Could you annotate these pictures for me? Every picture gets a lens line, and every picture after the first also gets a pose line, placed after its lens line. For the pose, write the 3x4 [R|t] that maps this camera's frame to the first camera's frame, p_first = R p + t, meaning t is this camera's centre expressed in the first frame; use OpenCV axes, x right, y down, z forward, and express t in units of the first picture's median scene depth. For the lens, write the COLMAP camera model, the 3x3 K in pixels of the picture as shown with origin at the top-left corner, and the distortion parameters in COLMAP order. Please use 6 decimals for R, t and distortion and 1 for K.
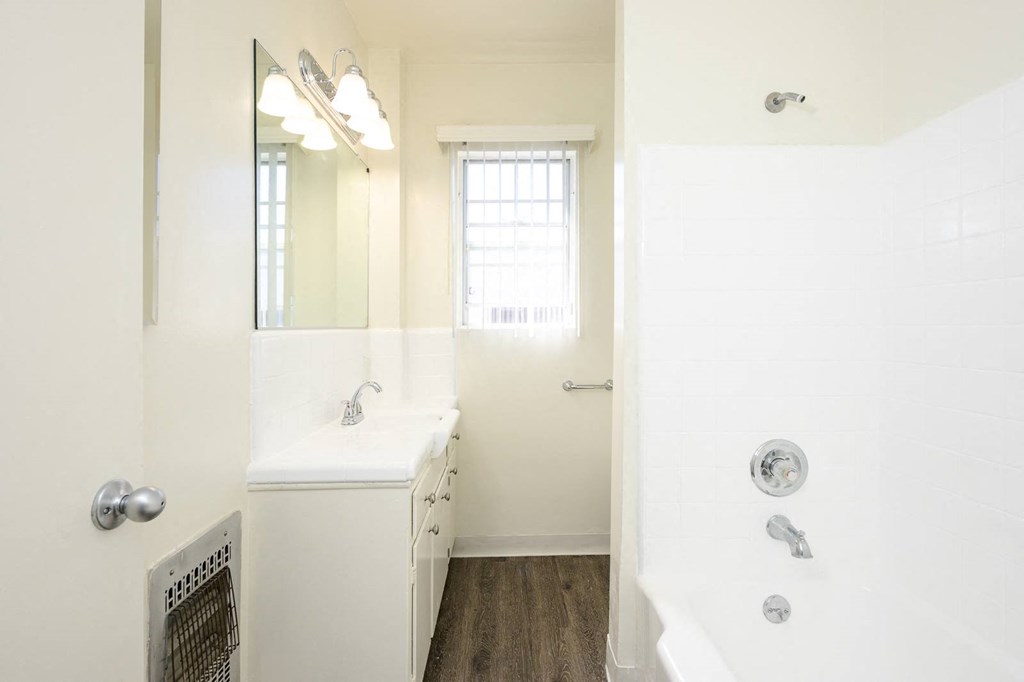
lens RADIAL K [[502.0, 0, 519.8], [0, 502.0, 316.2], [0, 0, 1]] dist [0.001443, 0.002157]
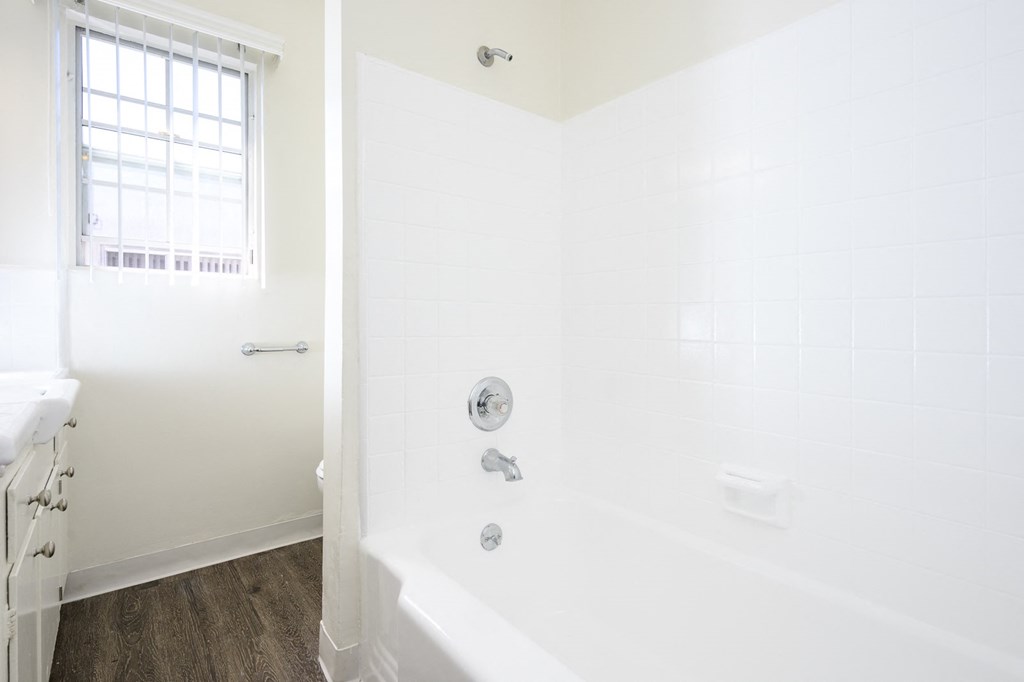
lens RADIAL K [[502.0, 0, 509.3], [0, 502.0, 323.1], [0, 0, 1]] dist [0.001443, 0.002157]
pose [[0.801868, 0.000458, 0.597501, -0.065562], [-0.010049, 0.999869, 0.012720, 0.101141], [-0.597417, -0.016204, 0.801767, 0.120651]]
